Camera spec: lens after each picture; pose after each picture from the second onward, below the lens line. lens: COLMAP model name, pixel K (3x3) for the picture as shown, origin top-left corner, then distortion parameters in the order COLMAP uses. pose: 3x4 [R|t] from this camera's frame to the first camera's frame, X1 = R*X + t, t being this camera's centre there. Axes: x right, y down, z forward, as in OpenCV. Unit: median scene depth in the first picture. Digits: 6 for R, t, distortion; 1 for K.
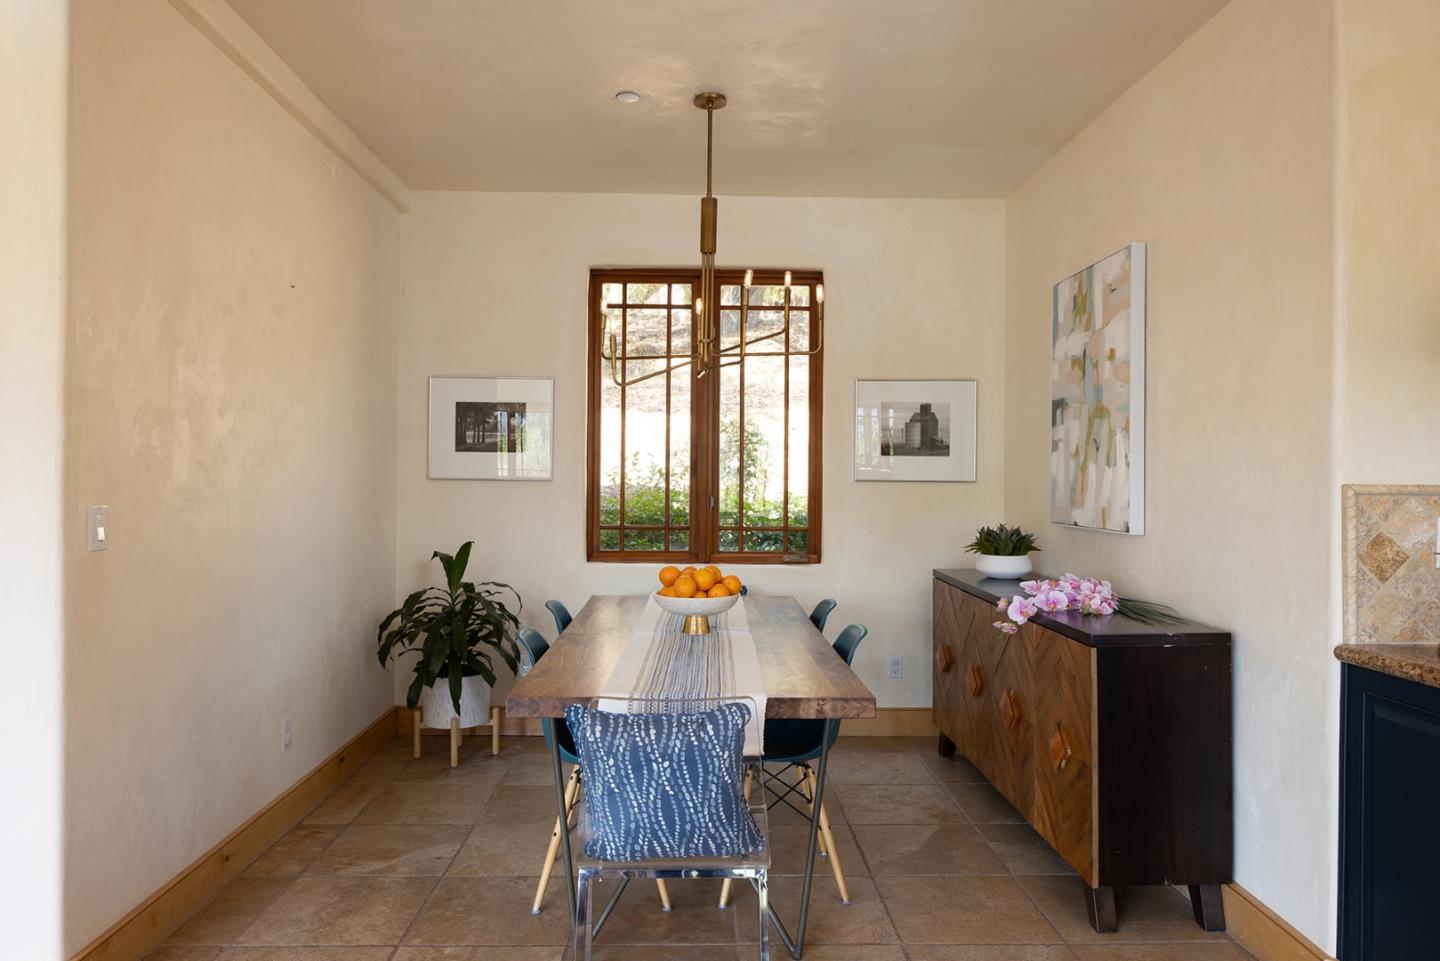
lens RADIAL K [[972.3, 0, 722.2], [0, 972.3, 469.1], [0, 0, 1]] dist [-0.015773, 0.003691]
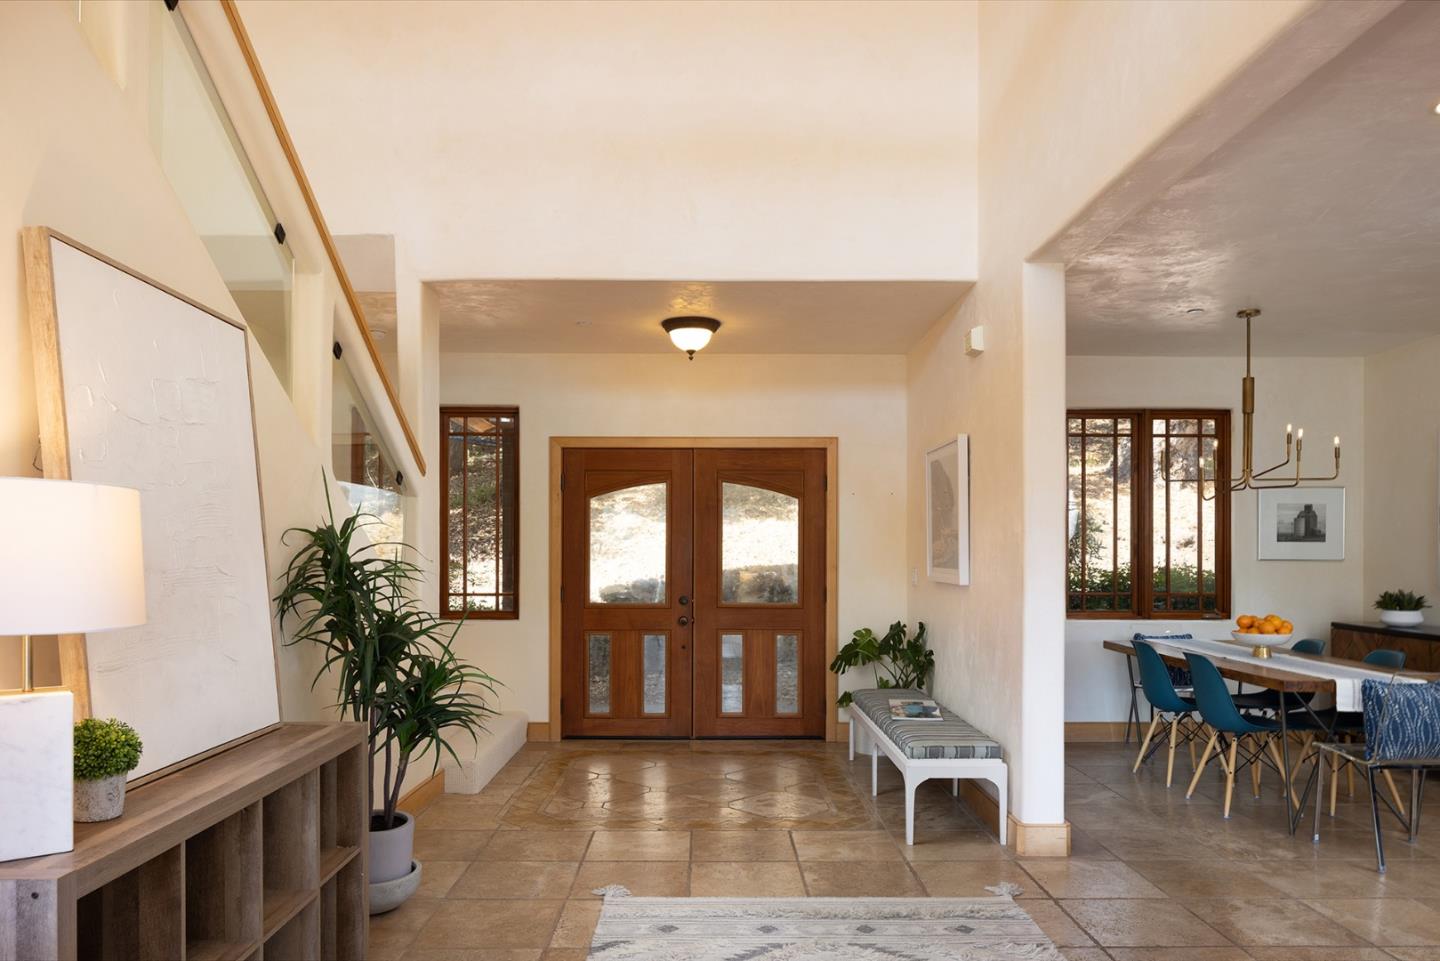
lens RADIAL K [[972.3, 0, 702.1], [0, 972.3, 547.1], [0, 0, 1]] dist [-0.015773, 0.003691]
pose [[0.999691, -0.004226, -0.024502, -0.631090], [0.004217, 0.999991, -0.000426, -0.009045], [0.024504, 0.000322, 0.999700, -0.415718]]
